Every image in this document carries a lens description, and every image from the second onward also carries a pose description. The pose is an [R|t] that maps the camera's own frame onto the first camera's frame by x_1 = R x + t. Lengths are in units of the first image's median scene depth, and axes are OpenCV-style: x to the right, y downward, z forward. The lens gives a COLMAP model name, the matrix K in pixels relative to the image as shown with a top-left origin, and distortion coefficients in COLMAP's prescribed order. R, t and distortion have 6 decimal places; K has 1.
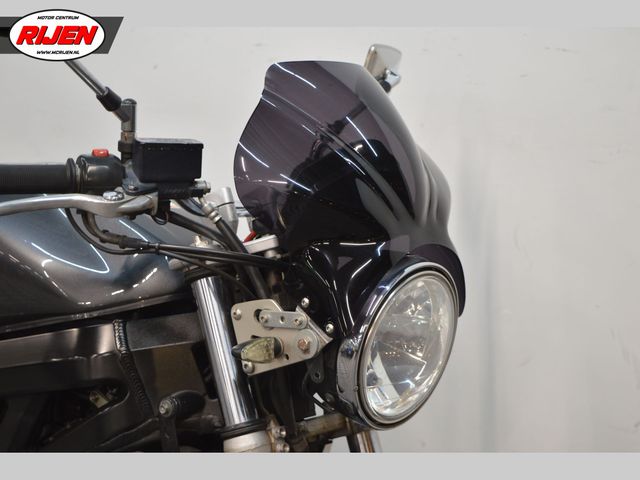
lens RADIAL K [[1061.5, 0, 320.0], [0, 1061.5, 240.0], [0, 0, 1]] dist [0.033193, 0.047294]
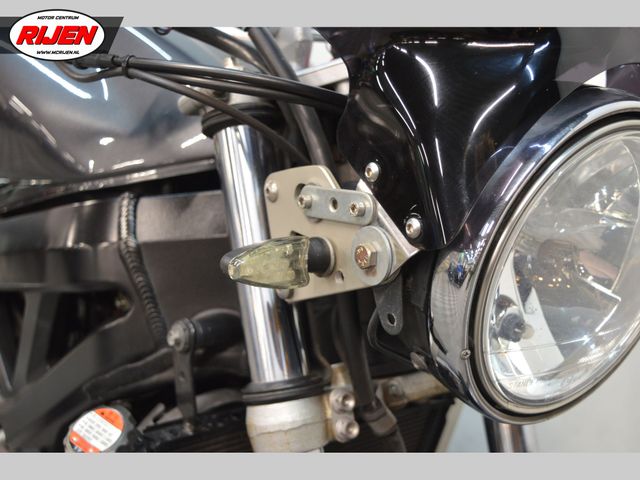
lens RADIAL K [[823.1, 0, 320.0], [0, 823.1, 240.0], [0, 0, 1]] dist [-0.065663, -0.026737]
pose [[0.965995, 0.062531, -0.250886, 0.056690], [-0.034026, 0.992621, 0.116389, 0.044173], [0.256312, -0.103894, 0.960994, 0.590182]]
